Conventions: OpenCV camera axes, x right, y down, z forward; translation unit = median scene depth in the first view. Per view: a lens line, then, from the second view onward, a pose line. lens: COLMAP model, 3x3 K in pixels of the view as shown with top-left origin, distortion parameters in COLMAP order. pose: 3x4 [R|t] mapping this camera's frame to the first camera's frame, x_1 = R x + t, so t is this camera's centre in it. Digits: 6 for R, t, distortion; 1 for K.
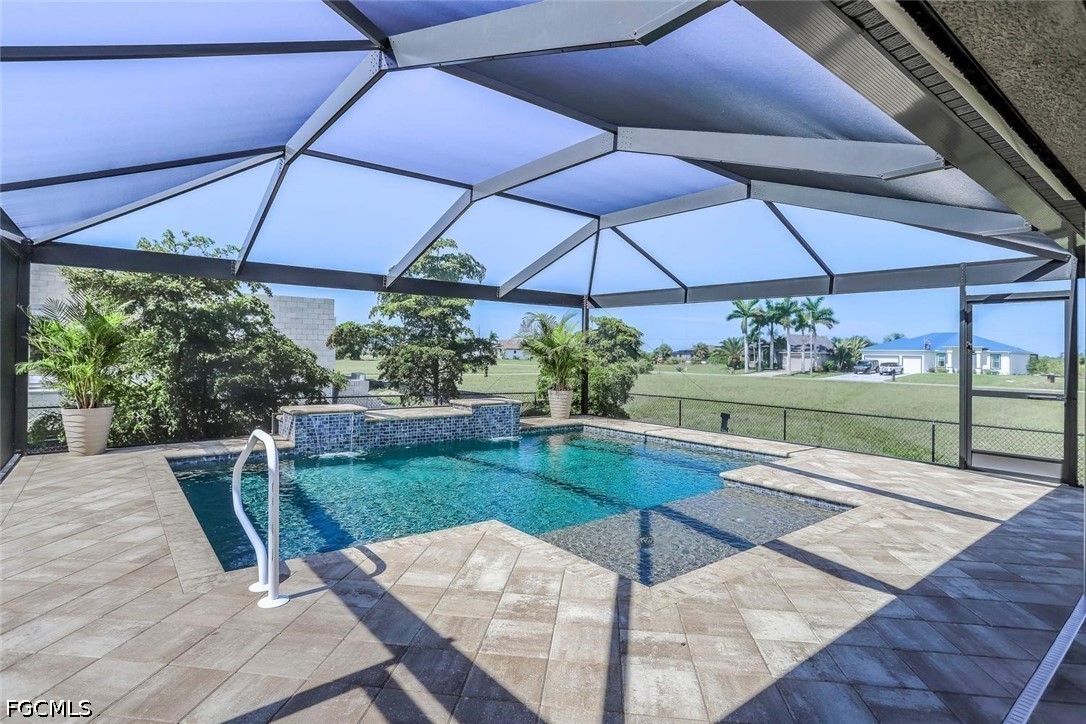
lens RADIAL K [[555.6, 0, 537.5], [0, 555.6, 366.5], [0, 0, 1]] dist [-0.064298, 0.038130]
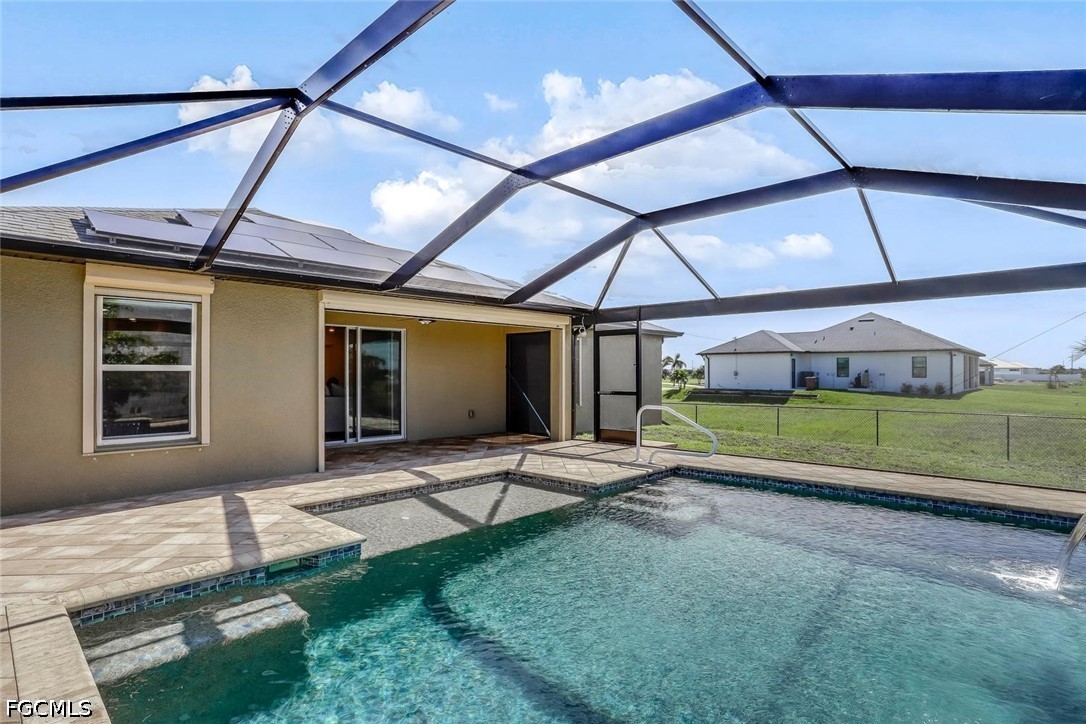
lens RADIAL K [[555.6, 0, 537.5], [0, 555.6, 366.5], [0, 0, 1]] dist [-0.064298, 0.038130]
pose [[-0.990326, -0.019005, -0.137454, 0.224425], [-0.020827, 0.999713, 0.011828, -0.041323], [0.137190, 0.014576, -0.990438, 1.771111]]
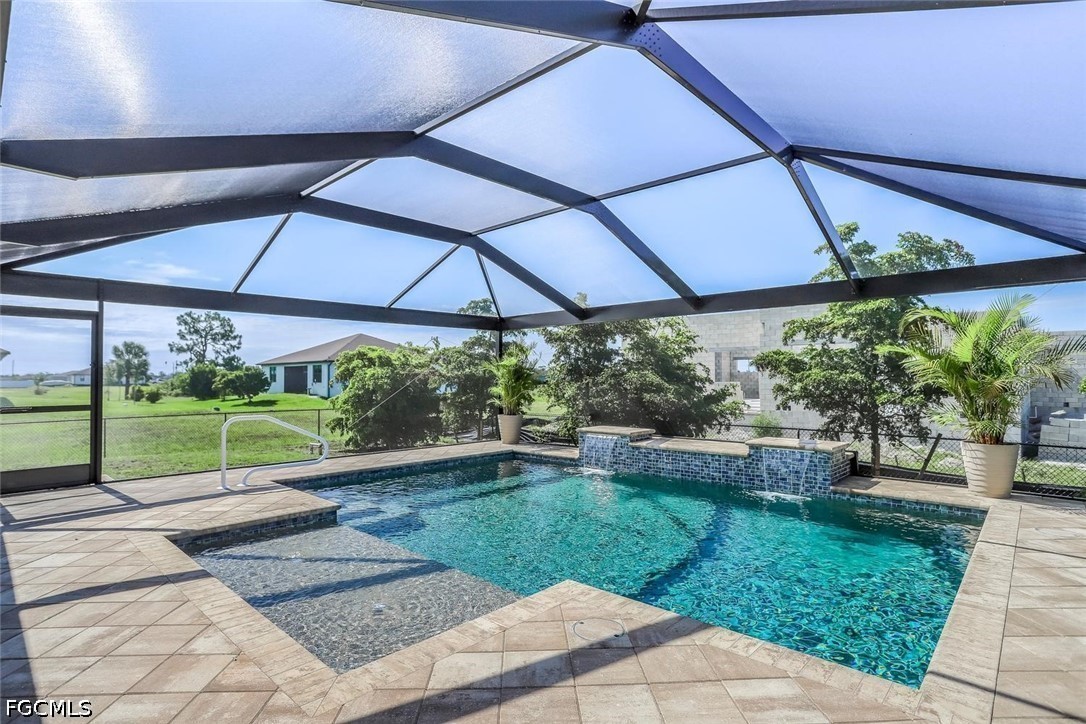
lens RADIAL K [[555.6, 0, 537.5], [0, 555.6, 366.5], [0, 0, 1]] dist [-0.064298, 0.038130]
pose [[0.148735, -0.037874, -0.988152, 0.916897], [-0.018907, 0.998975, -0.041135, -0.002005], [0.988696, 0.024801, 0.147866, 0.901836]]
